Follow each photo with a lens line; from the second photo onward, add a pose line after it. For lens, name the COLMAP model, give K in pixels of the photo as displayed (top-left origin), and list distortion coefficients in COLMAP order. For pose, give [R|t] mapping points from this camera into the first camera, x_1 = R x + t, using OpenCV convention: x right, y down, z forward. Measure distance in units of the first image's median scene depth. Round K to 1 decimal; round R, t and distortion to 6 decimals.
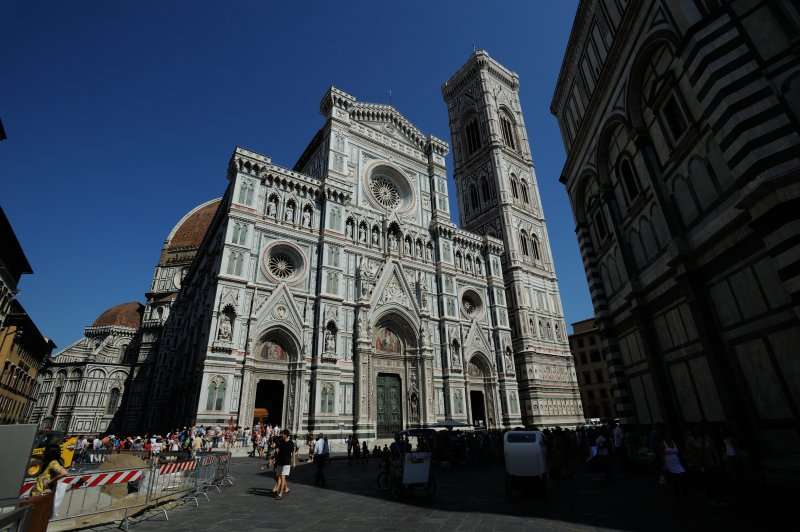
lens RADIAL K [[388.8, 0, 386.7], [0, 388.8, 271.9], [0, 0, 1]] dist [-0.012188, 0.003120]
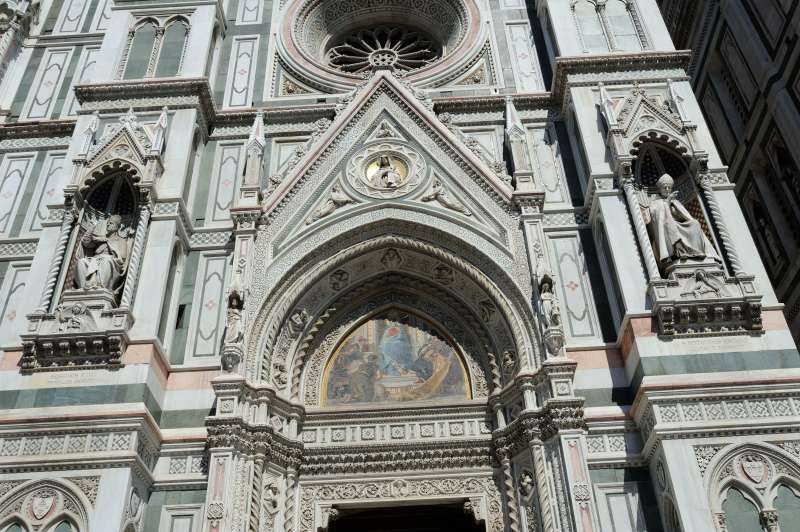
lens RADIAL K [[833.1, 0, 394.5], [0, 833.1, 247.8], [0, 0, 1]] dist [-0.037105, 0.000000]
pose [[0.808775, -0.387665, -0.442265, -0.091311], [0.249167, 0.907039, -0.339404, 0.285585], [0.532727, 0.164304, 0.830185, 0.645618]]
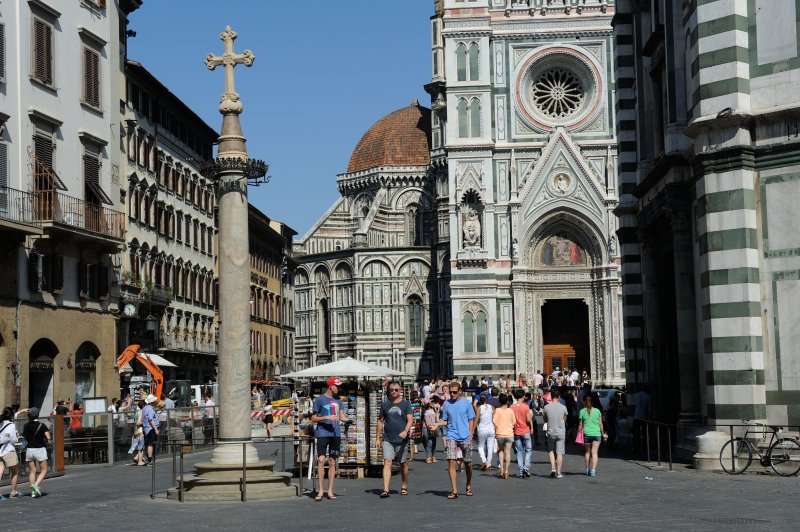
lens RADIAL K [[1305.4, 0, 397.7], [0, 1305.4, 262.3], [0, 0, 1]] dist [0.043856, 0.000000]
pose [[0.794308, -0.062458, -0.604297, 0.677904], [0.244758, 0.943302, 0.224222, -0.272212], [0.556030, -0.326008, 0.764559, -0.622297]]
